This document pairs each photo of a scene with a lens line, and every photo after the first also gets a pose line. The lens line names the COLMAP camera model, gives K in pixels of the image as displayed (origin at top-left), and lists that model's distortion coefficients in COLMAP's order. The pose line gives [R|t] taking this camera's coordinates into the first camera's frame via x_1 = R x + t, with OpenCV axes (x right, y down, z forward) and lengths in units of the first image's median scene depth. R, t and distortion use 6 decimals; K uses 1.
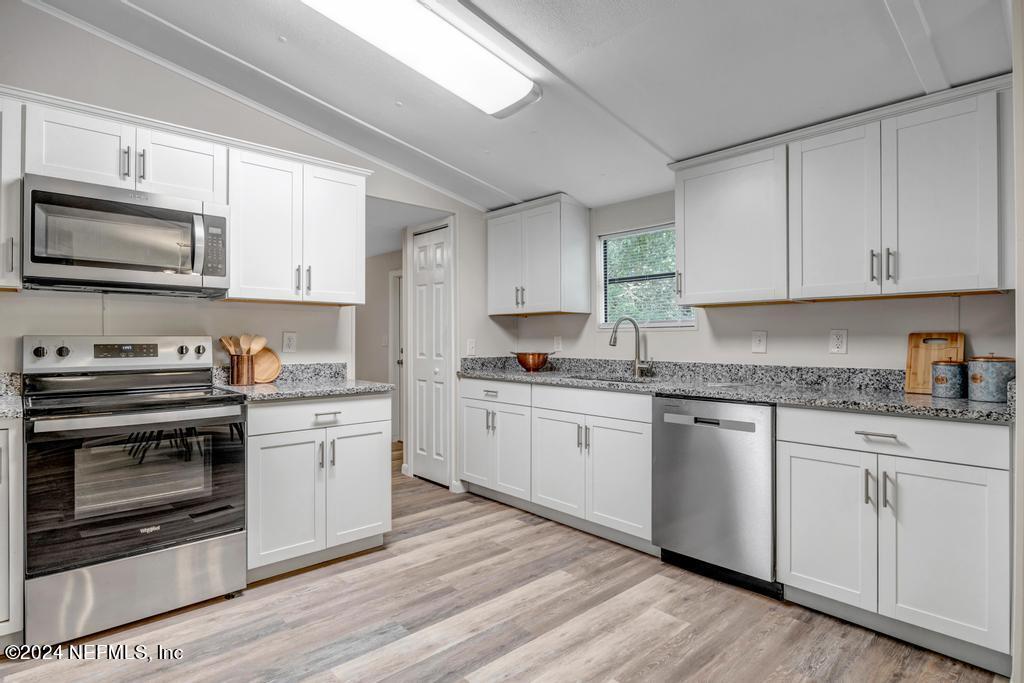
lens RADIAL K [[534.1, 0, 516.3], [0, 534.1, 337.5], [0, 0, 1]] dist [-0.007874, 0.000402]
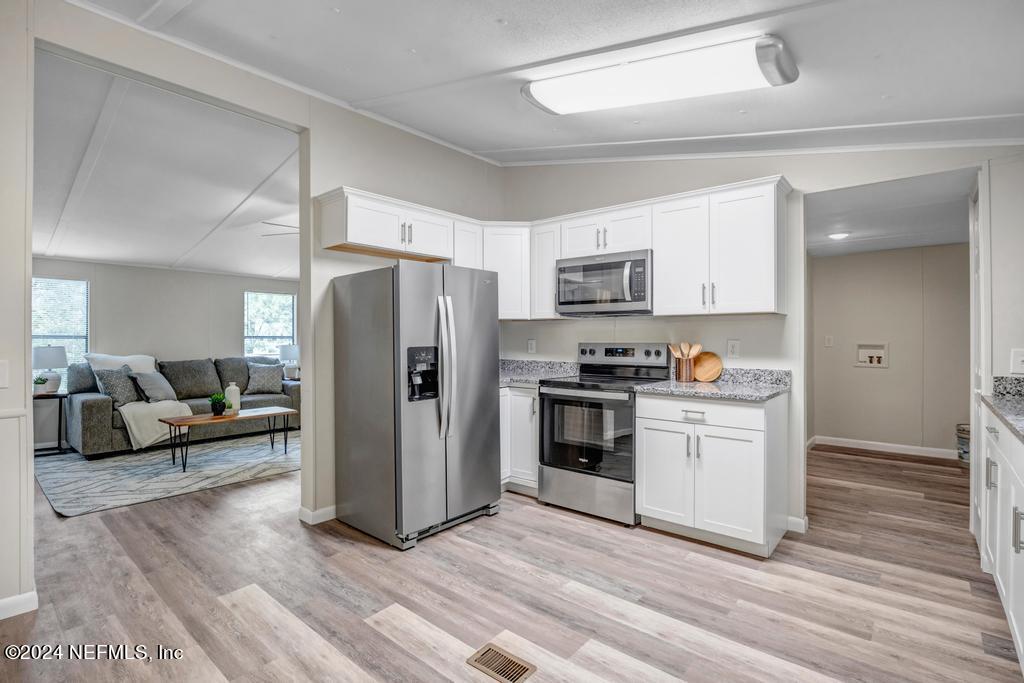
lens RADIAL K [[491.0, 0, 510.0], [0, 491.0, 338.4], [0, 0, 1]] dist [-0.014921, 0.000644]
pose [[0.111351, 0.002385, -0.993778, 0.646647], [0.004901, 0.999984, 0.002949, -0.021100], [0.993769, -0.005199, 0.111338, 0.476962]]
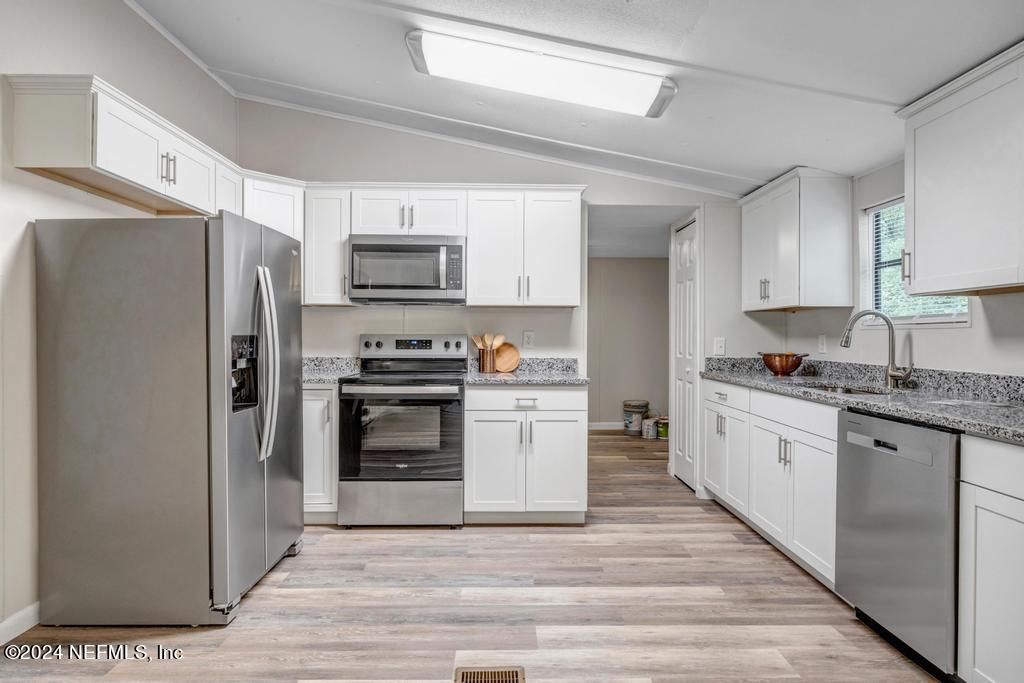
lens RADIAL K [[574.0, 0, 515.0], [0, 574.0, 337.7], [0, 0, 1]] dist [0.002118, -0.003481]
pose [[0.745903, 0.005542, -0.666031, 0.478337], [-0.002324, 0.999981, 0.005718, -0.002738], [0.666050, -0.002717, 0.745902, 0.018435]]
